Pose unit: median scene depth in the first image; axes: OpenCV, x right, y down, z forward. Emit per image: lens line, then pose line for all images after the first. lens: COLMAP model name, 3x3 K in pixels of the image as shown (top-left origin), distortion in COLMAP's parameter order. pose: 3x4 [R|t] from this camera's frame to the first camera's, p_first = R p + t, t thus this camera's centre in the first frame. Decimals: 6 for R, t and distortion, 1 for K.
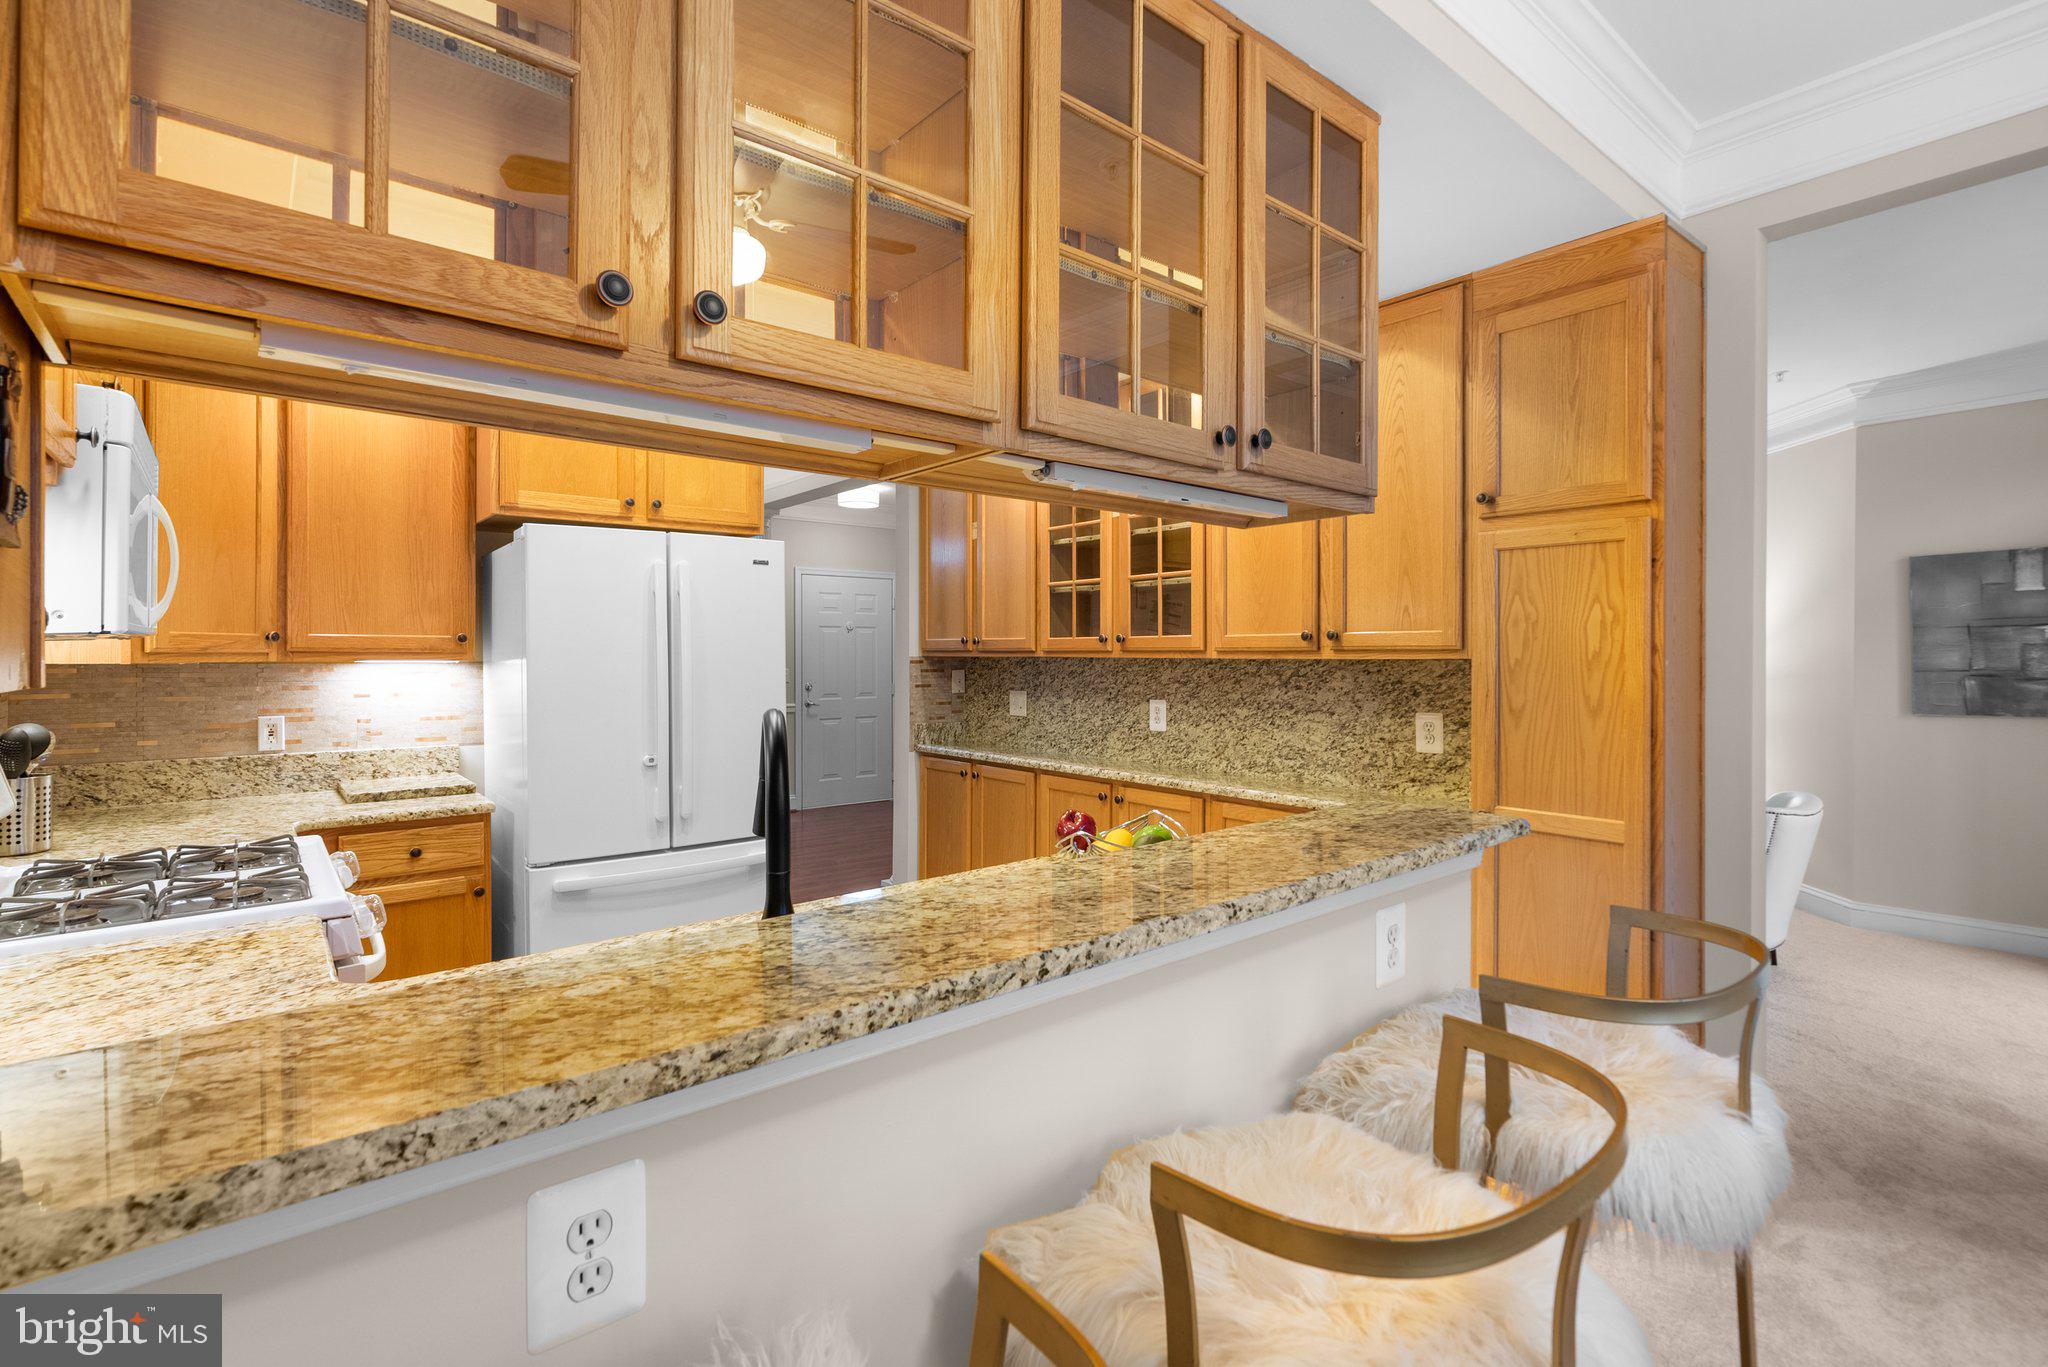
lens RADIAL K [[950.8, 0, 995.2], [0, 950.8, 656.5], [0, 0, 1]] dist [-0.002189, 0.001999]
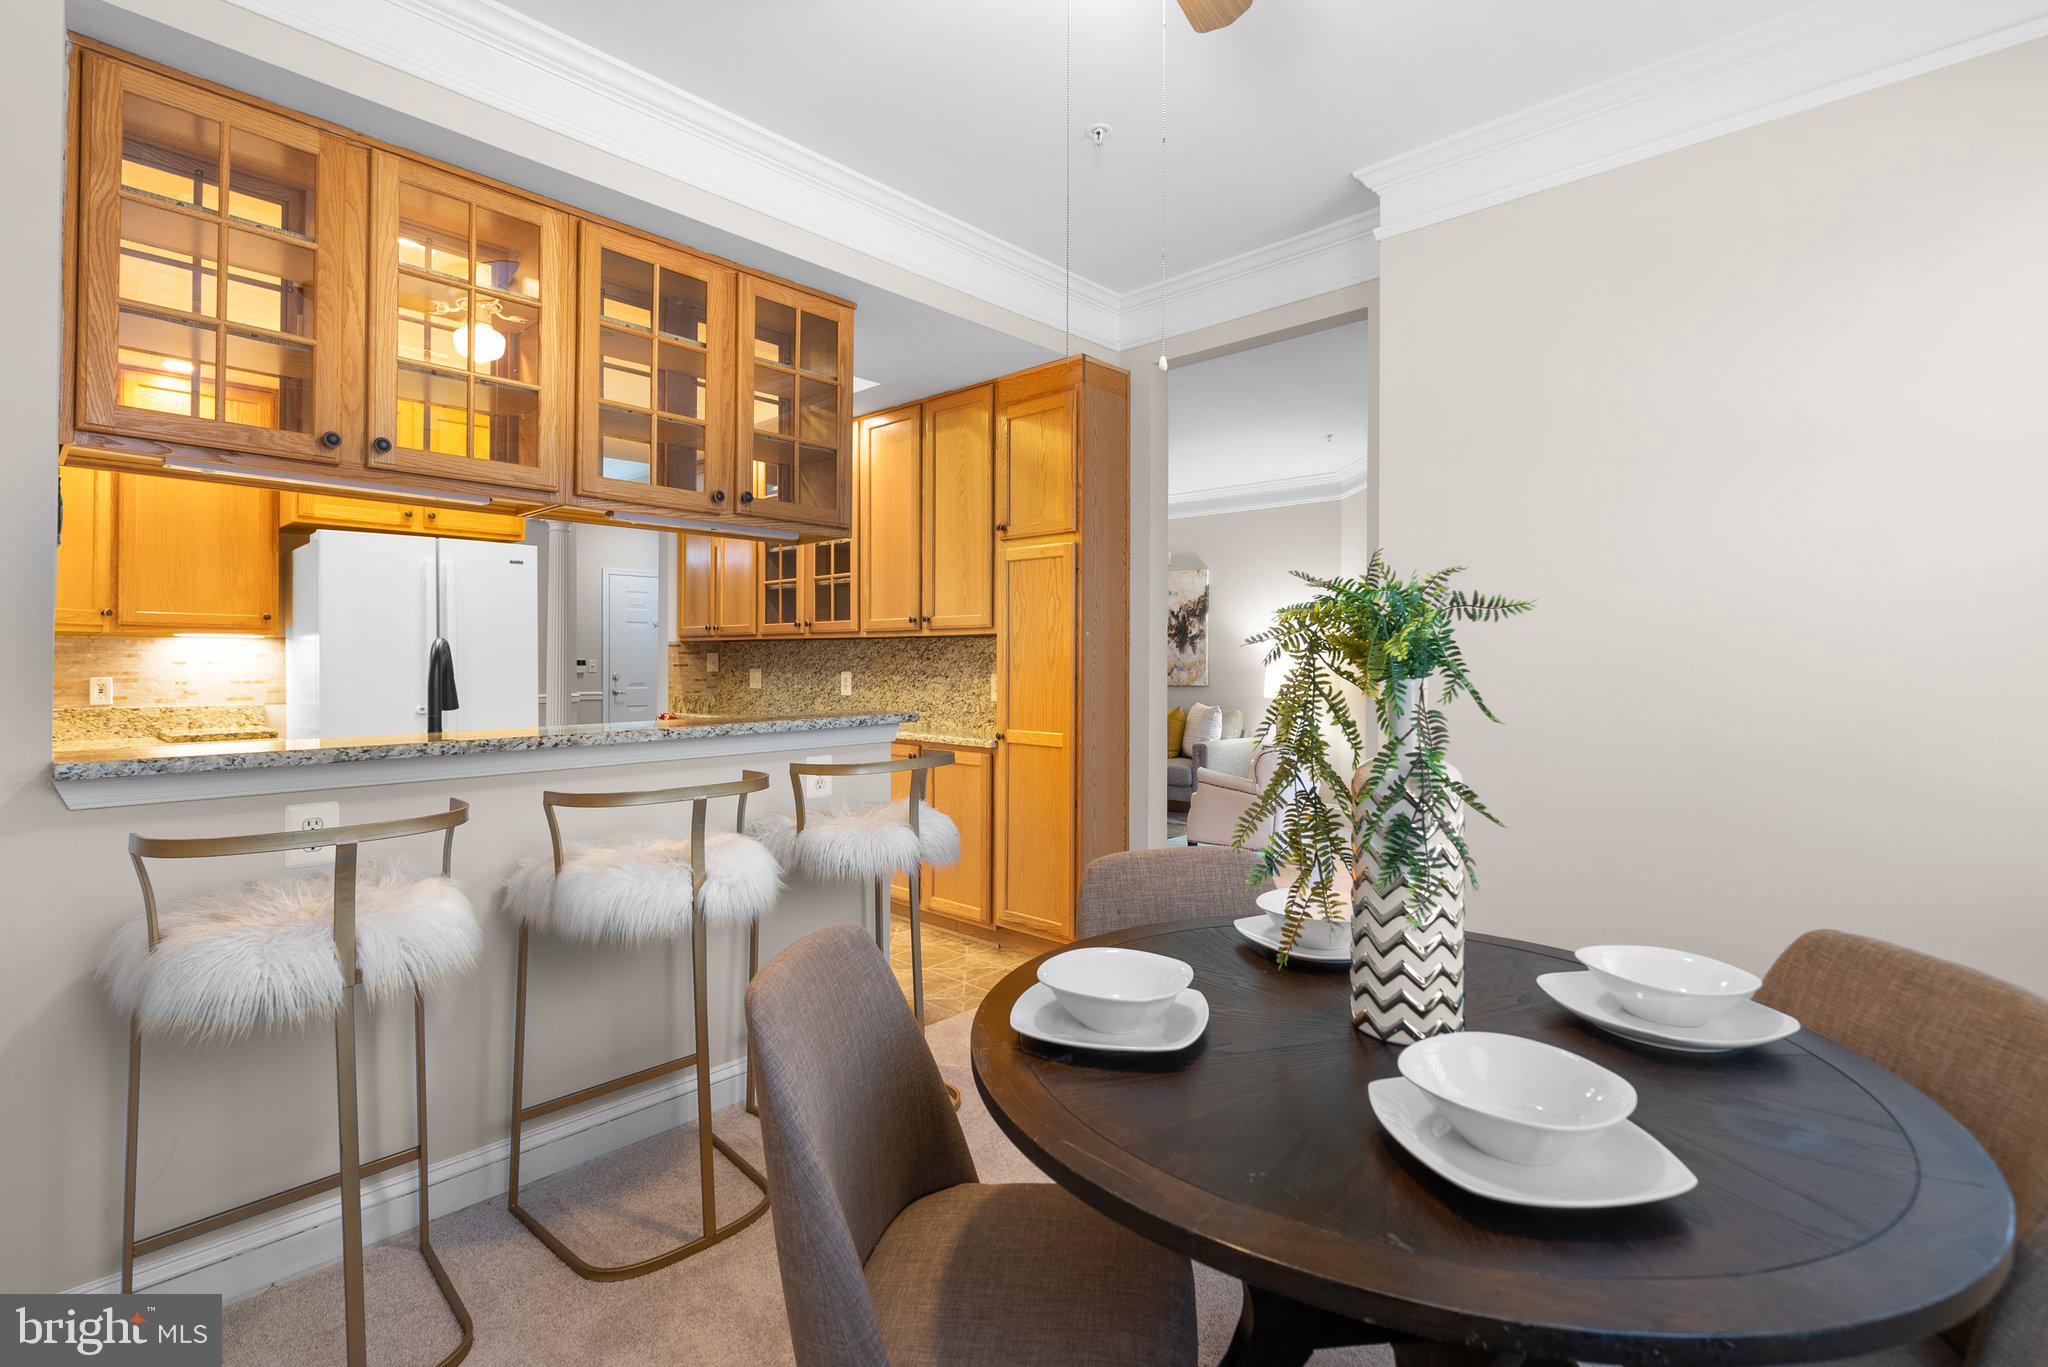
lens RADIAL K [[950.8, 0, 991.2], [0, 950.8, 659.4], [0, 0, 1]] dist [-0.002189, 0.001999]
pose [[0.990913, 0.002528, 0.134479, 0.232708], [-0.002120, 0.999993, -0.003172, 0.039175], [-0.134486, 0.002858, 0.990911, -0.397838]]
